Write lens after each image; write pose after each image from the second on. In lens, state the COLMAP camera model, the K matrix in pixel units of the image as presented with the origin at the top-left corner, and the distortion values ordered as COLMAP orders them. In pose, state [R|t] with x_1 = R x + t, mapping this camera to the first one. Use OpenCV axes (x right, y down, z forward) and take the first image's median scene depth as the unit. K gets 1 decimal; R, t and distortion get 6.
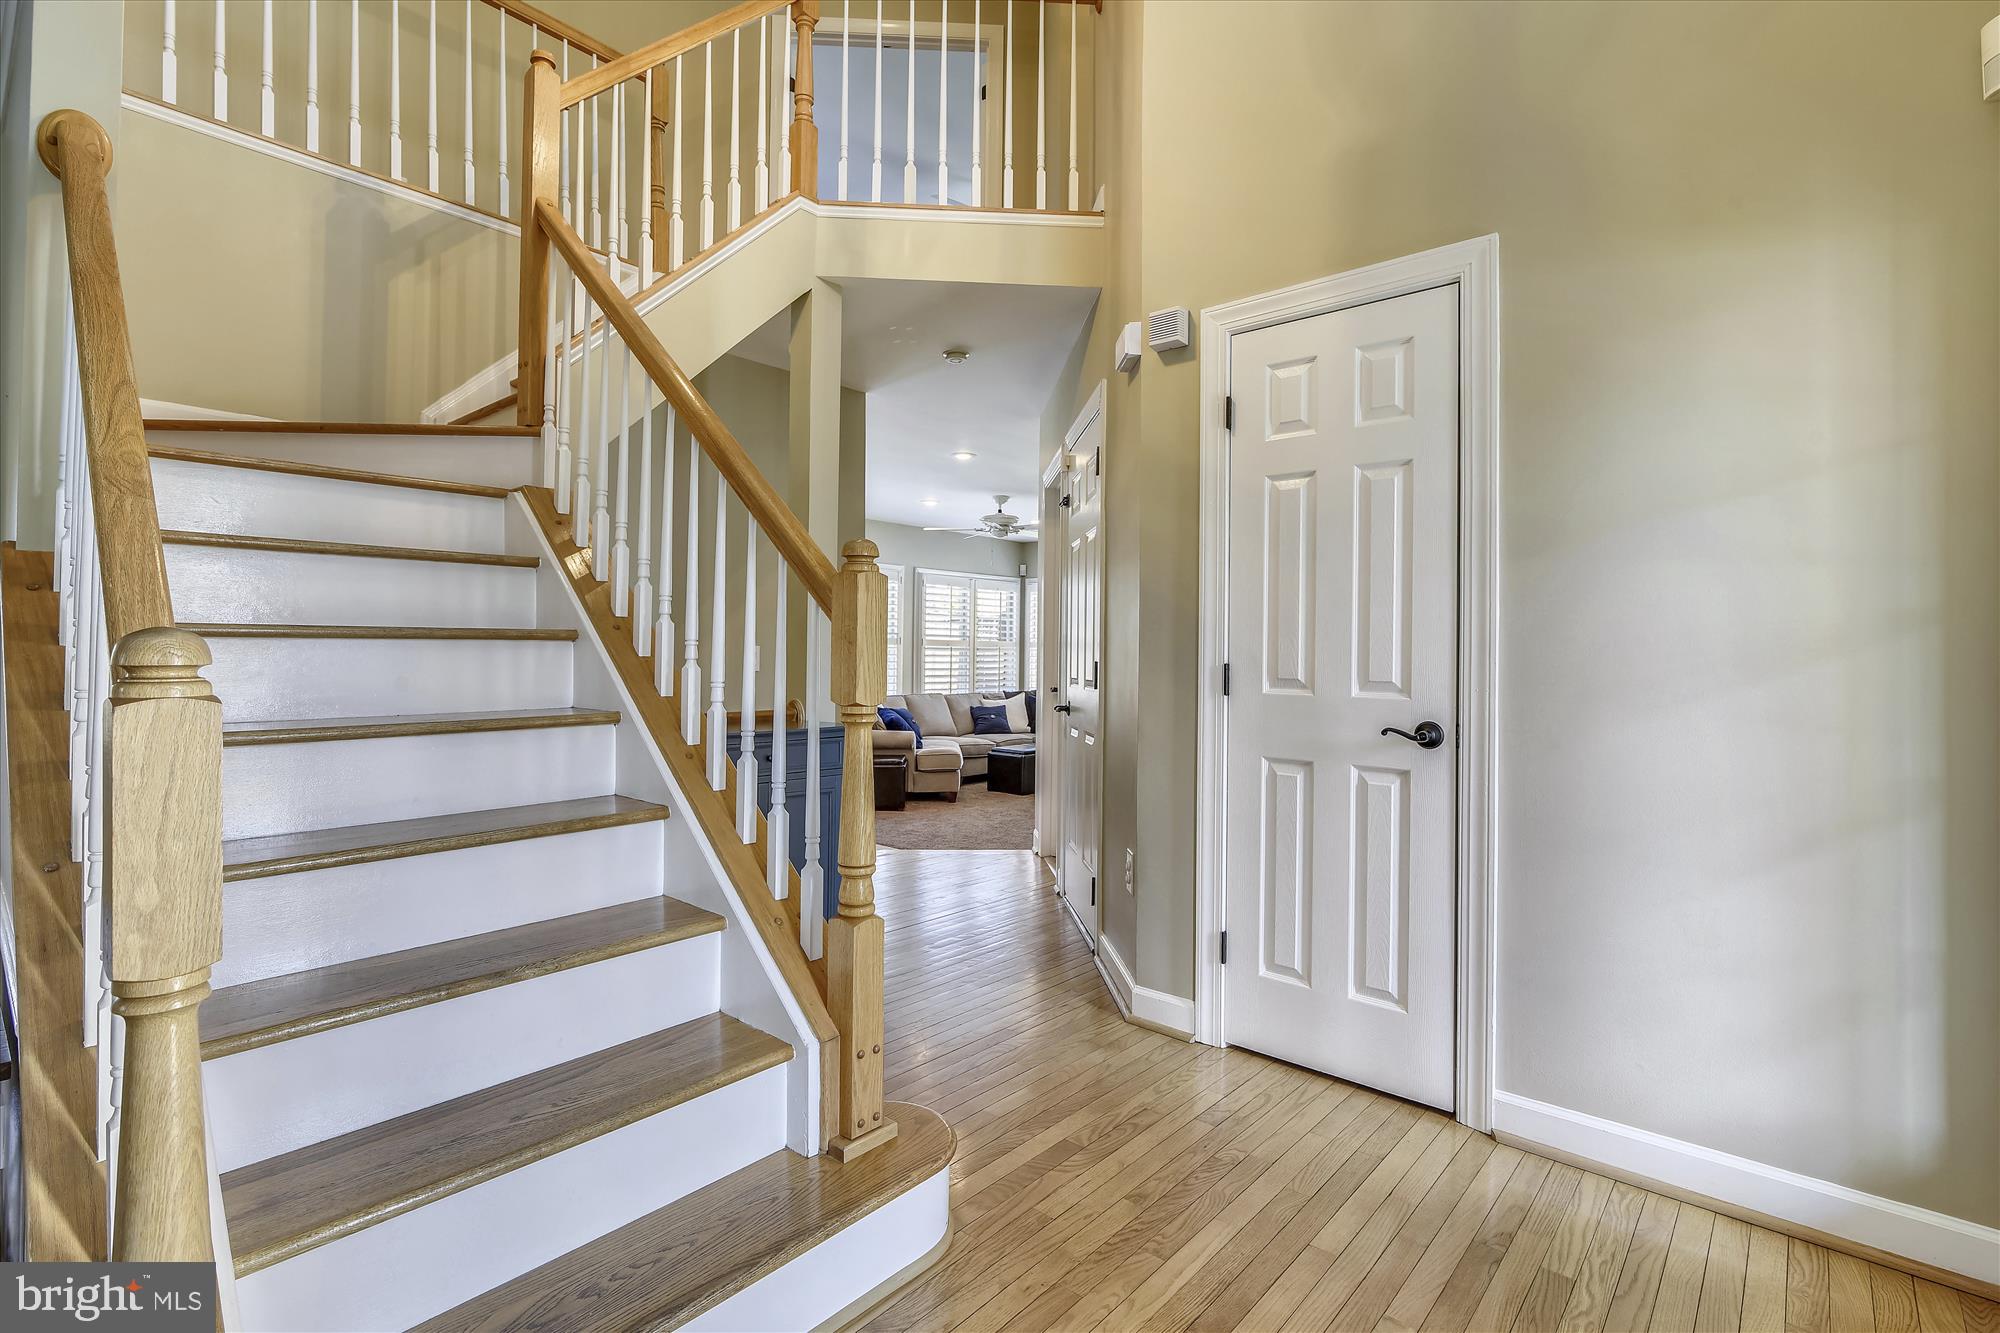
lens RADIAL K [[920.8, 0, 992.4], [0, 920.8, 655.3], [0, 0, 1]] dist [0.003213, -0.000492]
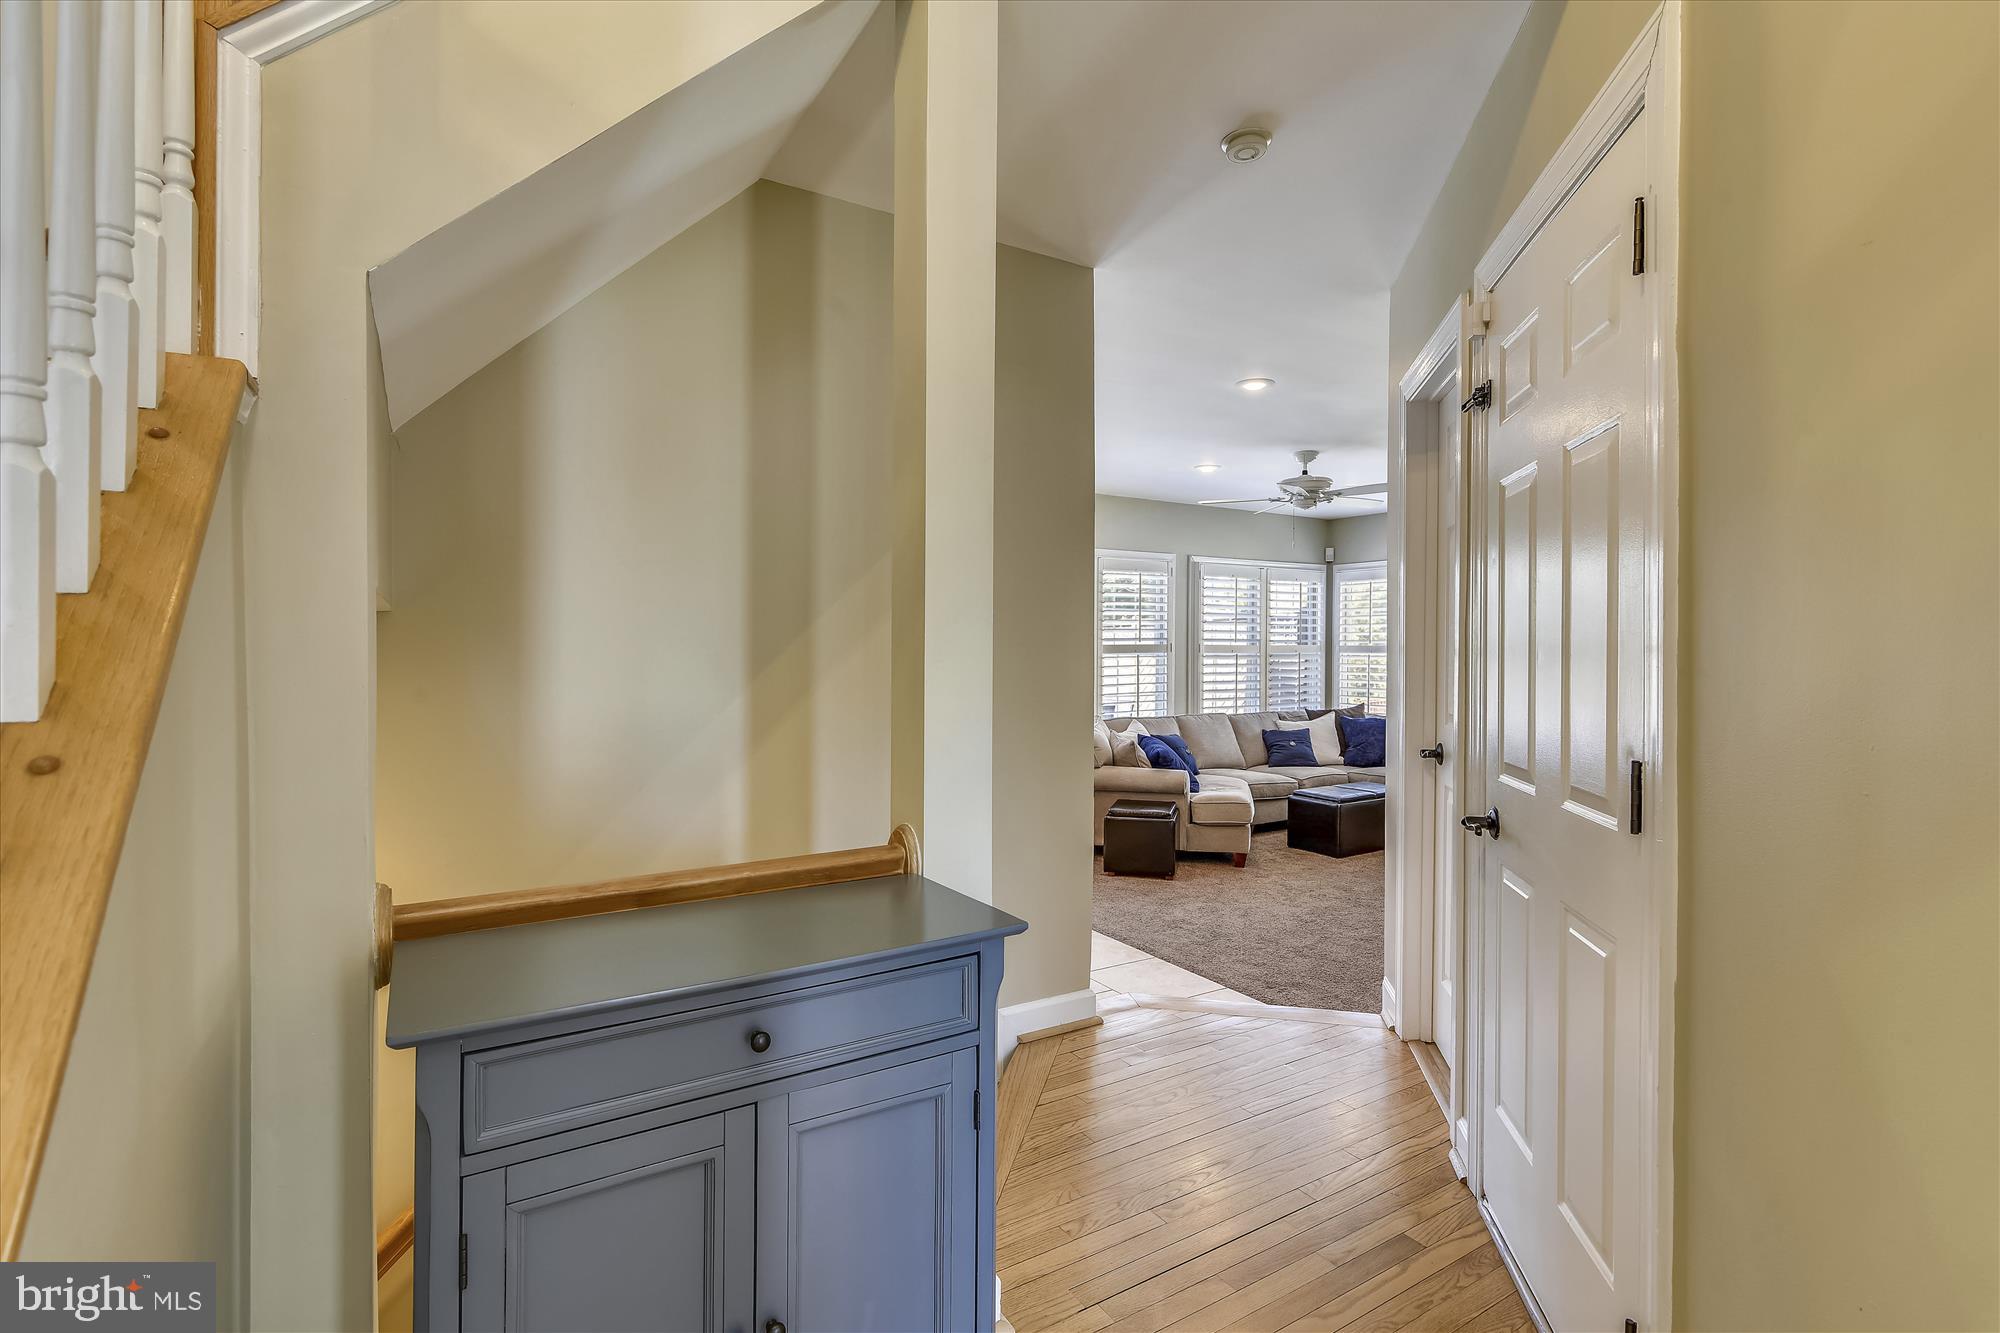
lens RADIAL K [[920.8, 0, 997.3], [0, 920.8, 651.4], [0, 0, 1]] dist [0.003213, -0.000492]
pose [[0.956009, -0.006531, -0.293265, -0.009621], [0.006815, 0.999977, -0.000056, -0.013522], [0.293258, -0.001945, 0.956031, 0.190629]]
